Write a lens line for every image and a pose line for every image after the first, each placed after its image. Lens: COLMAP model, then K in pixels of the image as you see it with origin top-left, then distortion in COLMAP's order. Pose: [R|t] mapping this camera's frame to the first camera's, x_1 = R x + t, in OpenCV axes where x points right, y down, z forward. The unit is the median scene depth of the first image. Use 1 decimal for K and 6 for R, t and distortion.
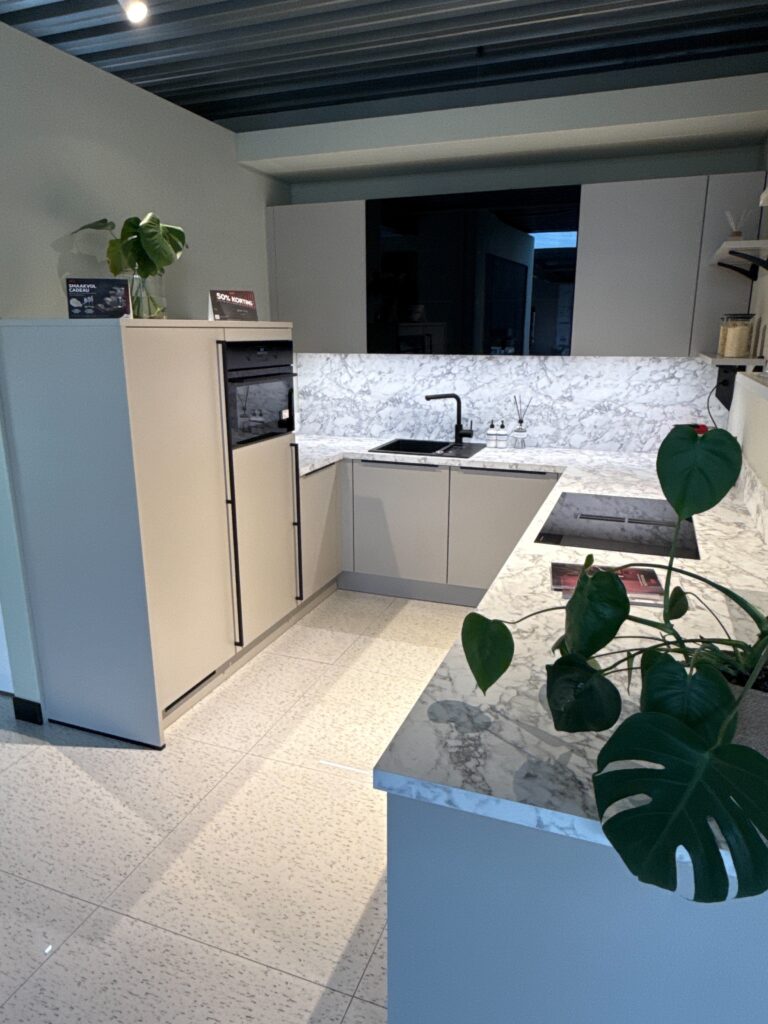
lens RADIAL K [[685.4, 0, 384.4], [0, 685.4, 517.4], [0, 0, 1]] dist [-0.000607, -0.004026]
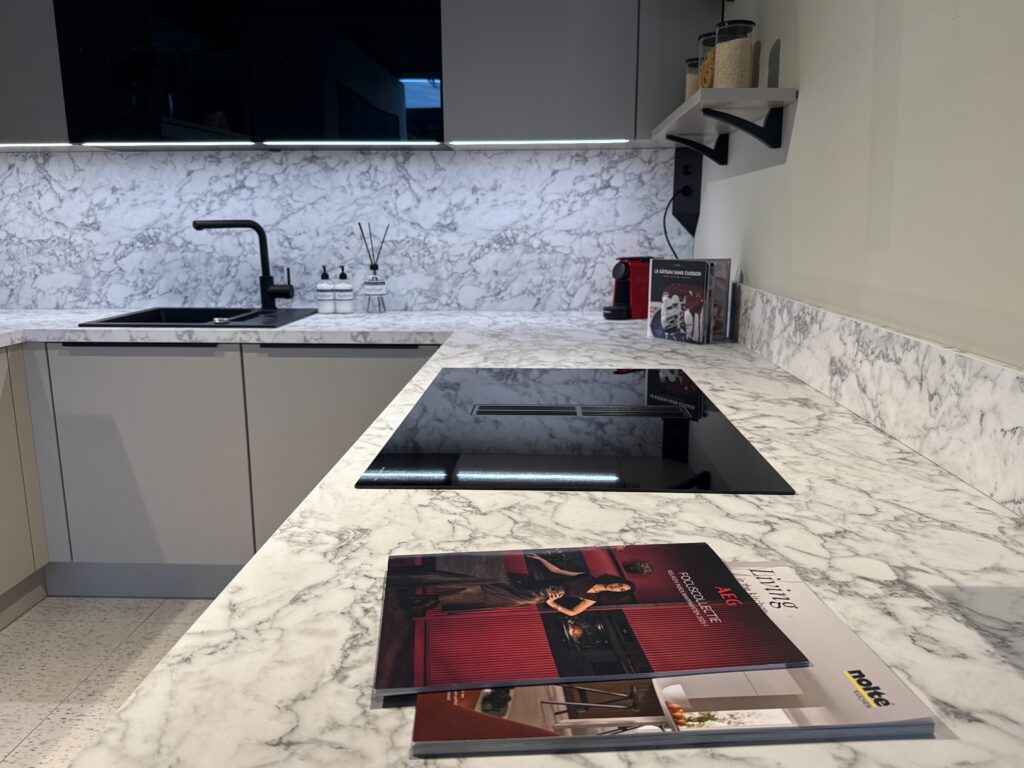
lens RADIAL K [[777.0, 0, 503.4], [0, 777.0, 387.9], [0, 0, 1]] dist [0.065843, -0.098967]
pose [[0.952756, -0.063872, 0.296946, 0.106221], [0.083067, 0.995162, -0.052467, 0.007886], [-0.292158, 0.074654, 0.953452, 0.359369]]
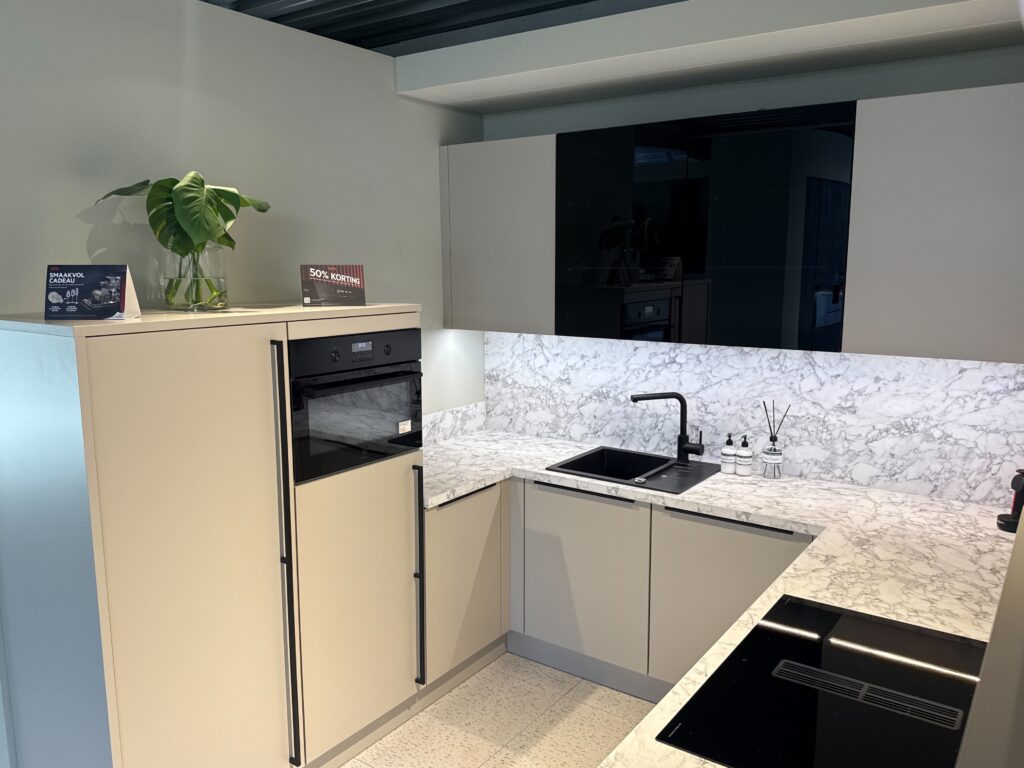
lens RADIAL K [[777.0, 0, 522.6], [0, 777.0, 381.9], [0, 0, 1]] dist [0.065843, -0.098967]
pose [[0.968019, 0.040037, -0.247660, 0.157458], [-0.066044, 0.993031, -0.097608, -0.110268], [0.242026, 0.110843, 0.963918, 0.201246]]
